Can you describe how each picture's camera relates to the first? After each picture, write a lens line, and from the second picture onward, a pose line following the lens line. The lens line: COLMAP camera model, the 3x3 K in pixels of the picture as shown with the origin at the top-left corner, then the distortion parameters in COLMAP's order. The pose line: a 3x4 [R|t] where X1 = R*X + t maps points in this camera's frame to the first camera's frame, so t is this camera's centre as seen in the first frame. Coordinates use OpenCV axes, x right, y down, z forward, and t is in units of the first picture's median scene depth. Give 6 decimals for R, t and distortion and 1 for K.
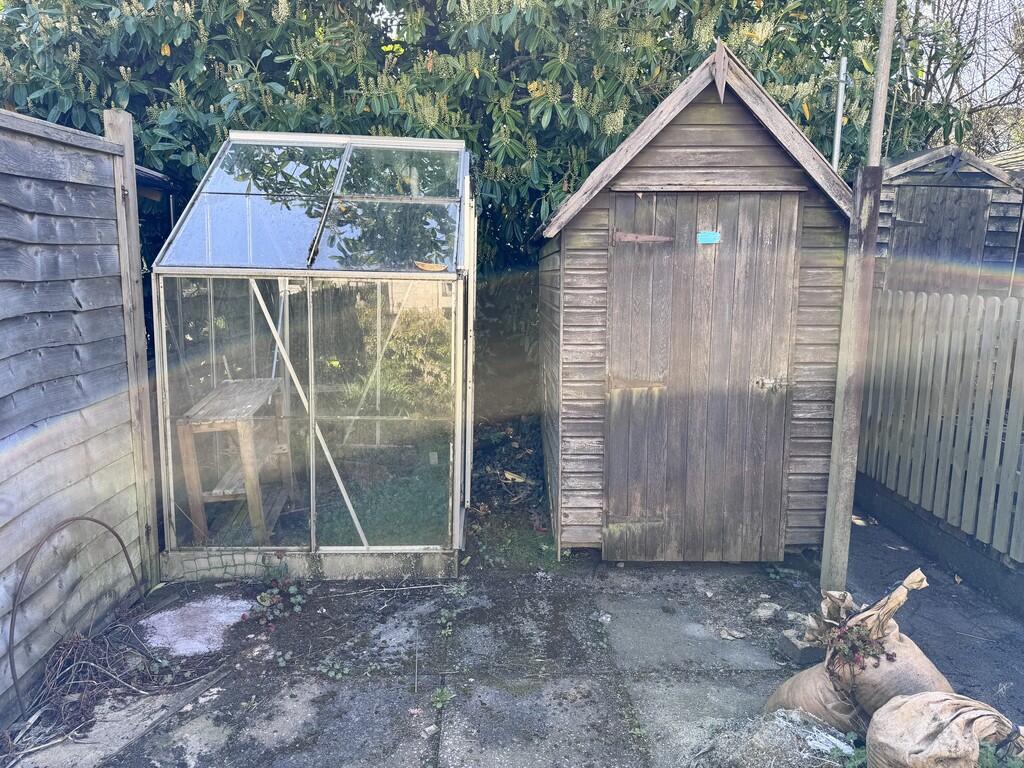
lens RADIAL K [[716.4, 0, 513.6], [0, 716.4, 381.0], [0, 0, 1]] dist [0.049987, -0.052022]
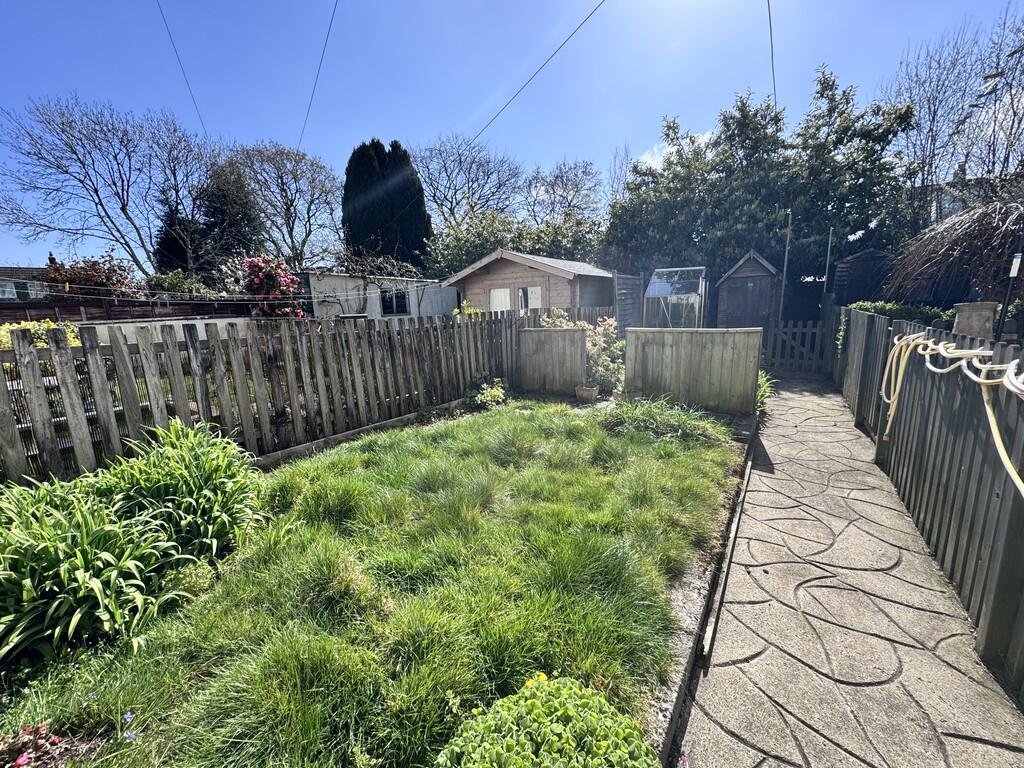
lens RADIAL K [[408.0, 0, 515.0], [0, 408.0, 388.2], [0, 0, 1]] dist [-0.004063, 0.000333]
pose [[0.830293, 0.072315, -0.552616, 0.495303], [-0.036870, 0.996501, 0.075006, 0.360492], [0.556107, -0.041902, 0.830054, -2.244070]]
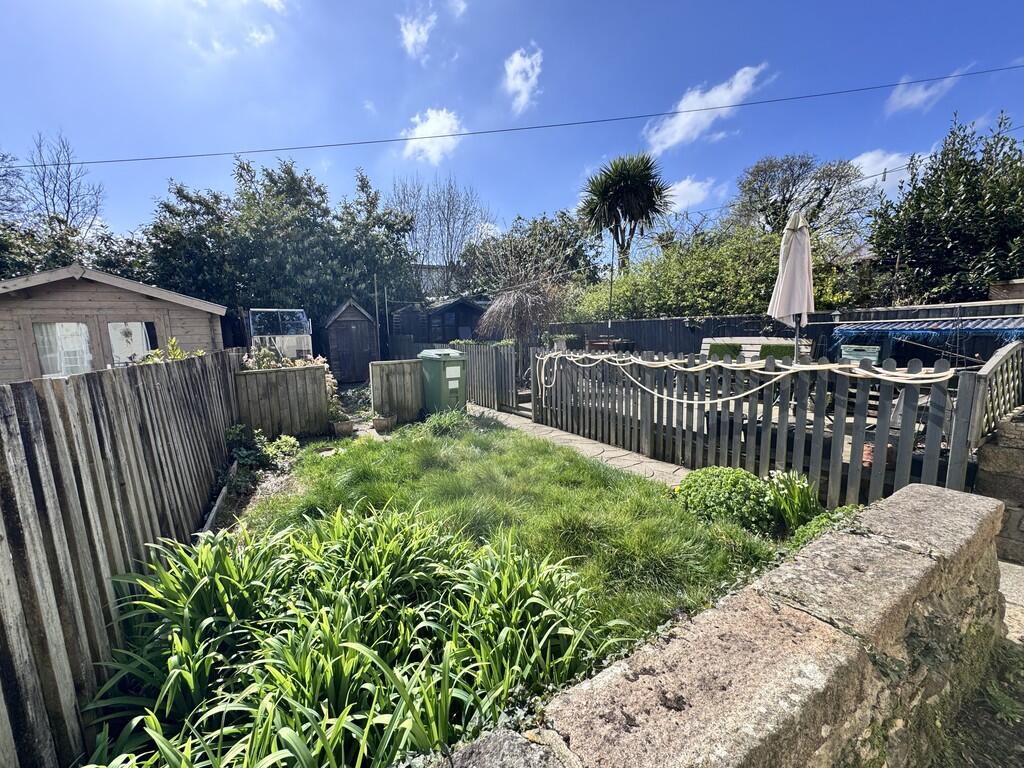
lens RADIAL K [[408.0, 0, 518.6], [0, 408.0, 385.6], [0, 0, 1]] dist [-0.004063, 0.000333]
pose [[0.844496, -0.108060, 0.524547, -0.396565], [0.116245, 0.993068, 0.017429, 0.376112], [-0.522794, 0.046257, 0.851203, -2.519711]]
